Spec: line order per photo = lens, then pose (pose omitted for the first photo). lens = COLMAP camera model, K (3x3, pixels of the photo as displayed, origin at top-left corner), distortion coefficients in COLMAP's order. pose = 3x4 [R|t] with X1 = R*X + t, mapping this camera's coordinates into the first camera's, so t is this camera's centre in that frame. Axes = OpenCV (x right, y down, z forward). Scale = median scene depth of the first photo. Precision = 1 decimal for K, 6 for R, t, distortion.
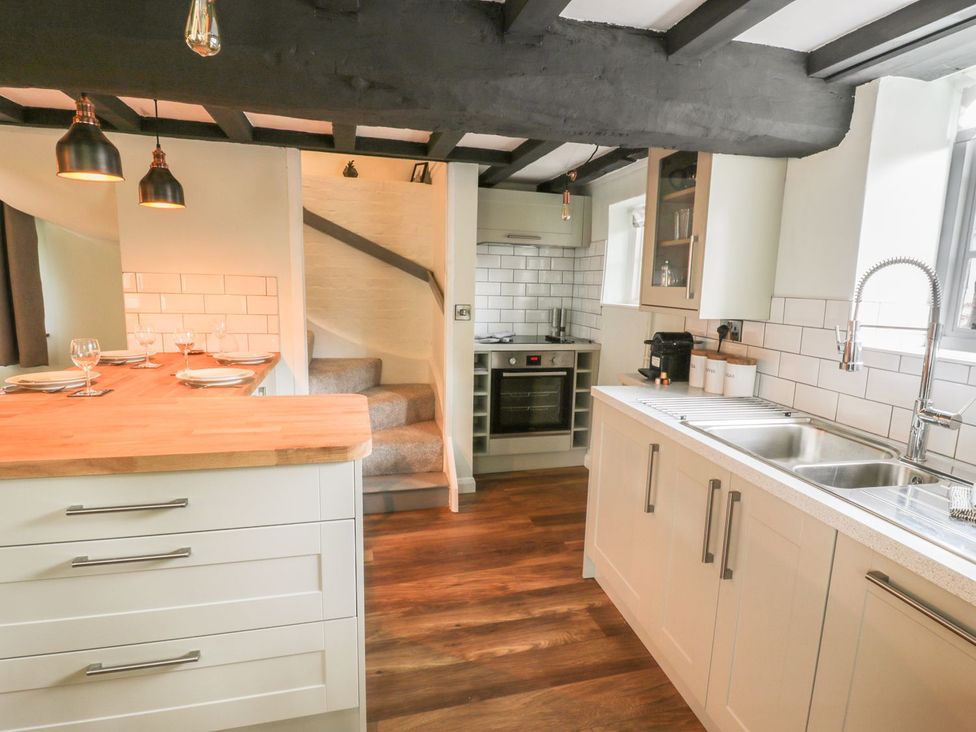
lens RADIAL K [[558.6, 0, 510.4], [0, 558.6, 377.7], [0, 0, 1]] dist [-0.001057, -0.002363]
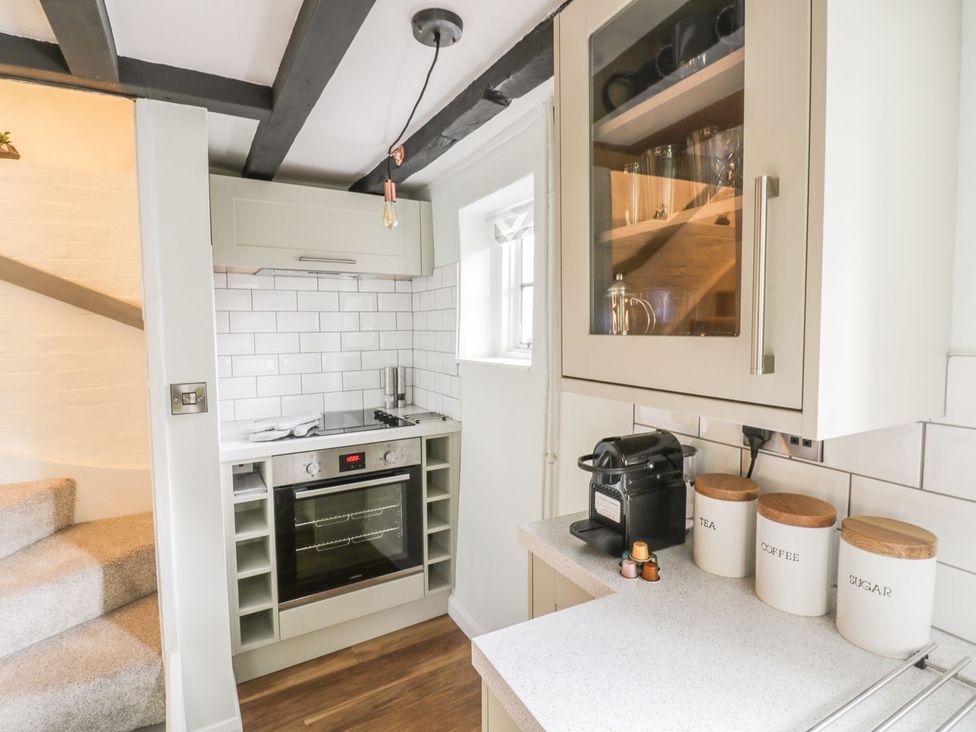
lens RADIAL K [[509.9, 0, 488.0], [0, 509.9, 366.0], [0, 0, 1]] dist [0.004418, -0.018130]
pose [[0.969125, -0.056414, 0.240029, 0.082207], [0.077562, 0.993806, -0.079584, -0.111905], [-0.234053, 0.095744, 0.967498, 0.626978]]
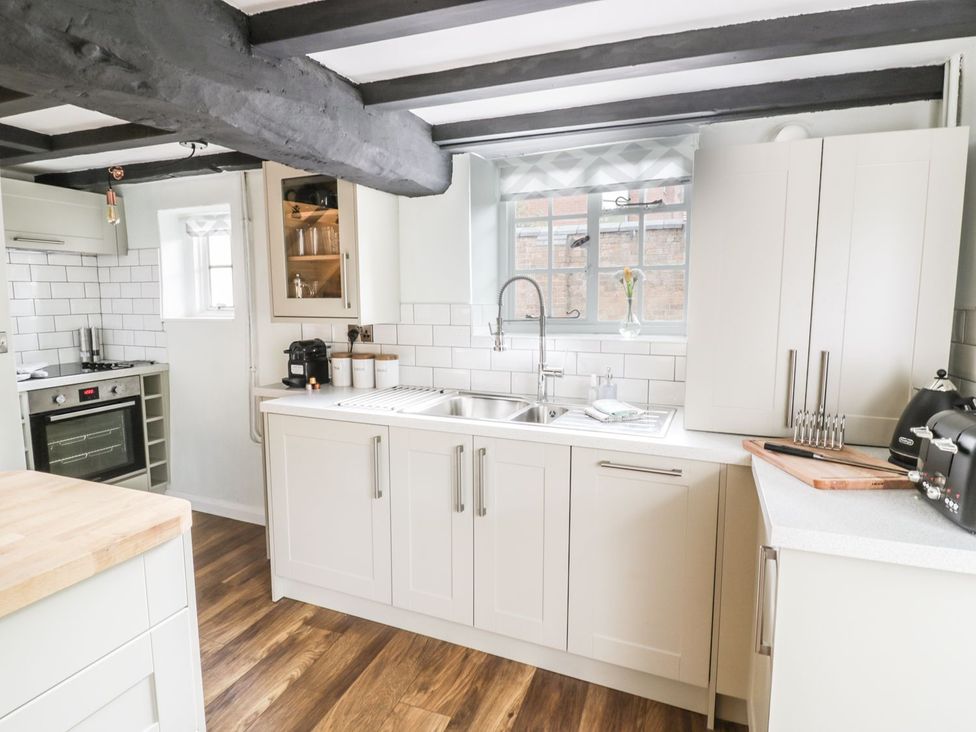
lens RADIAL K [[544.7, 0, 494.9], [0, 544.7, 355.0], [0, 0, 1]] dist [-0.001280, -0.001665]
pose [[0.596637, -0.117182, 0.793910, -0.323680], [0.153897, 0.987628, 0.030119, -0.029238], [-0.787617, 0.104210, 0.607289, 0.085479]]
